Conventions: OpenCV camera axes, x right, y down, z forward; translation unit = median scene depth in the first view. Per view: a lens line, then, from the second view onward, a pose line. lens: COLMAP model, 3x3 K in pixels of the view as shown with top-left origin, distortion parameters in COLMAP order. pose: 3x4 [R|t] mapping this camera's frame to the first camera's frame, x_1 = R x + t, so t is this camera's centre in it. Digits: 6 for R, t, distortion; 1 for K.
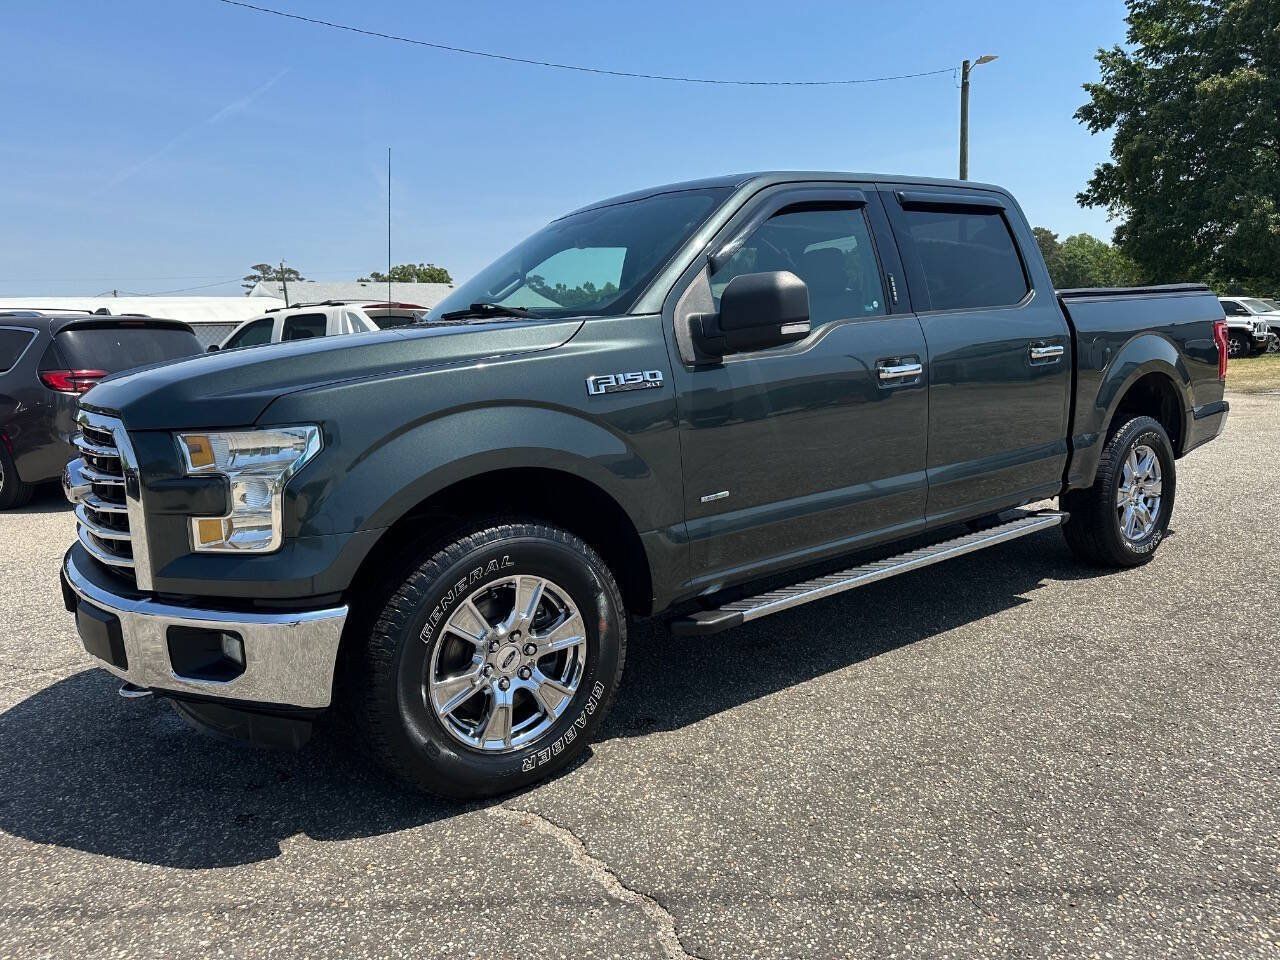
lens RADIAL K [[916.4, 0, 640.0], [0, 916.4, 480.0], [0, 0, 1]] dist [0.063048, -0.069572]
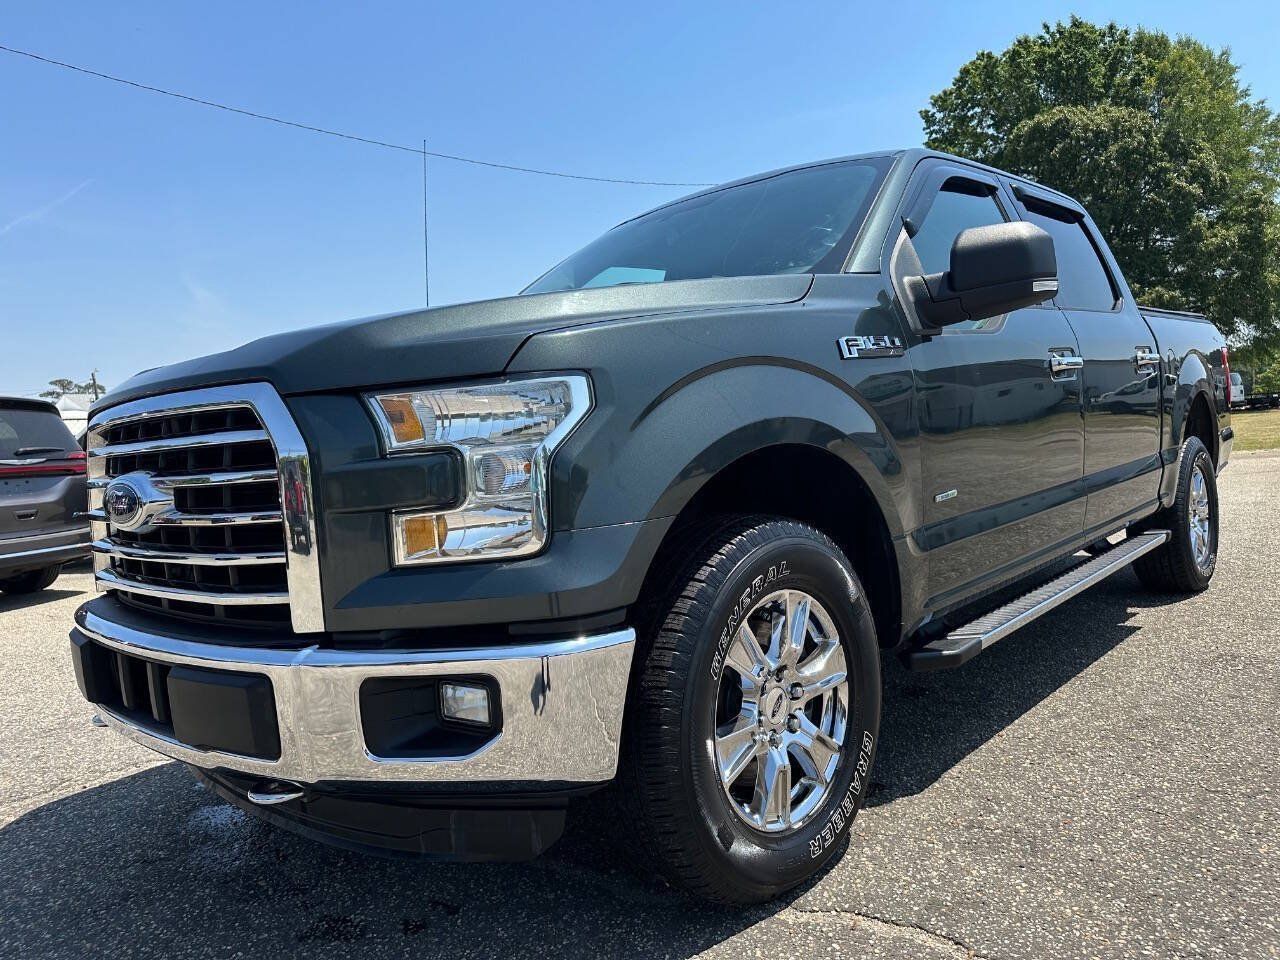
lens RADIAL K [[932.0, 0, 651.2], [0, 932.0, 474.2], [0, 0, 1]] dist [0.002276, -0.000911]
pose [[0.982120, -0.039996, 0.183956, -0.359580], [0.061741, 0.991556, -0.114042, 0.085446], [-0.177841, 0.123361, 0.976296, 0.246550]]
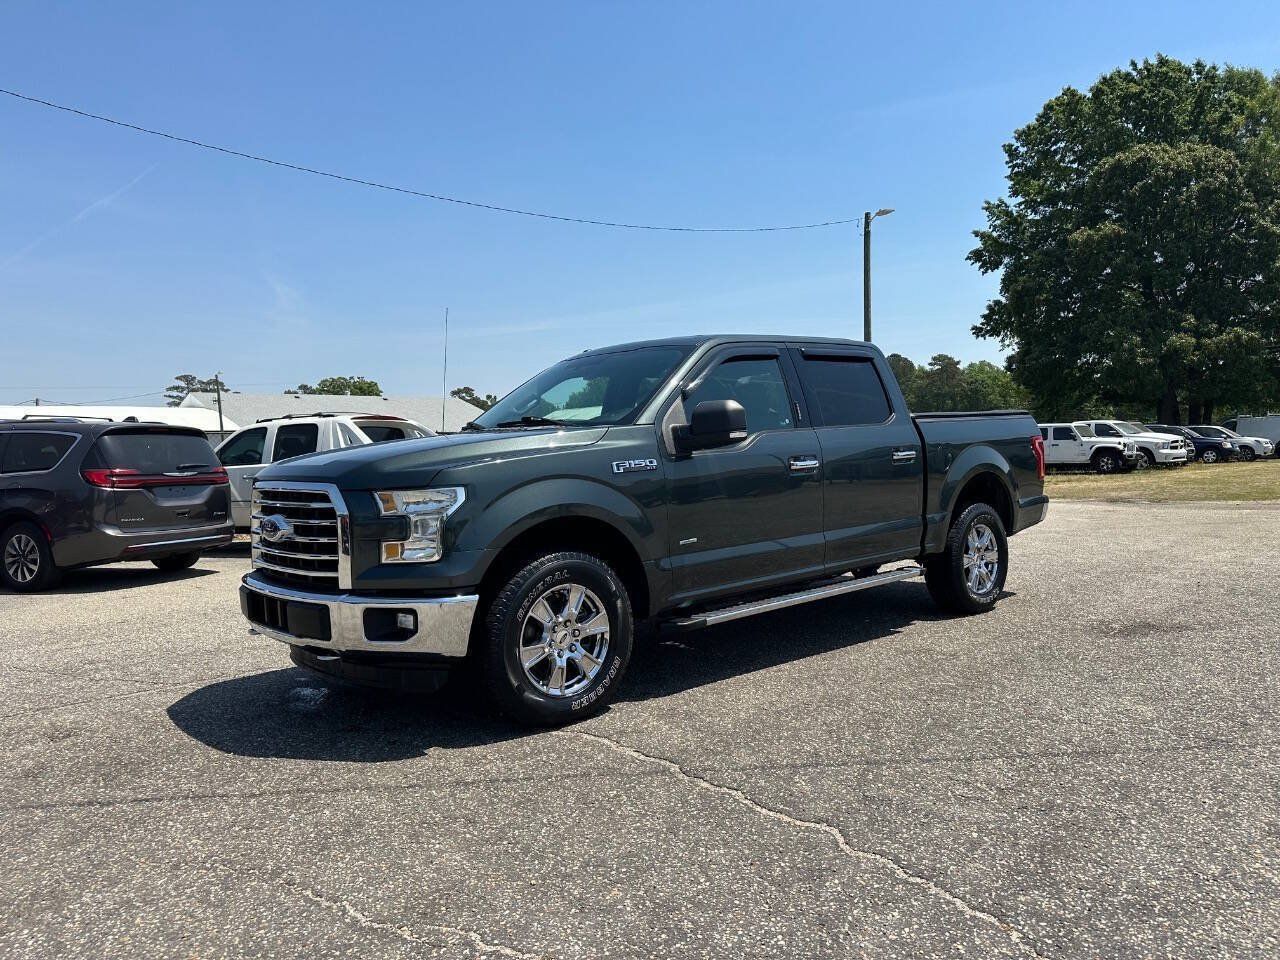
lens RADIAL K [[914.2, 0, 649.2], [0, 914.2, 481.4], [0, 0, 1]] dist [0.100377, -0.123524]
pose [[0.996037, 0.006774, 0.088684, -0.131851], [0.004032, 0.992632, -0.121099, 0.114019], [-0.088851, 0.120977, 0.988671, -0.582422]]
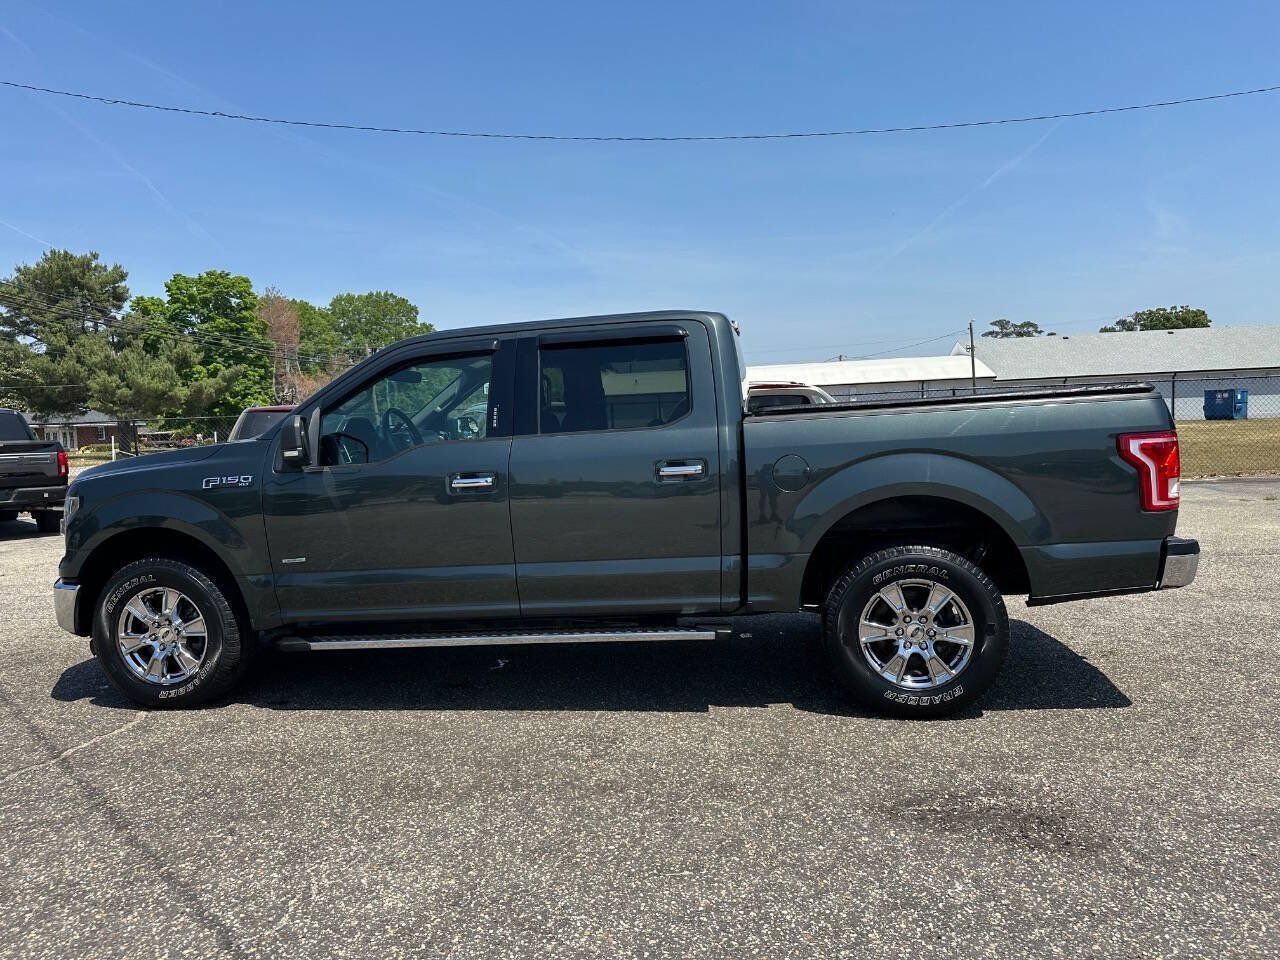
lens RADIAL K [[911.1, 0, 633.3], [0, 911.1, 482.3], [0, 0, 1]] dist [0.086877, -0.107743]
pose [[0.701135, 0.062071, -0.710322, 1.672731], [-0.098273, 0.995109, -0.010045, -0.161332], [0.706224, 0.076848, 0.703806, 0.343818]]
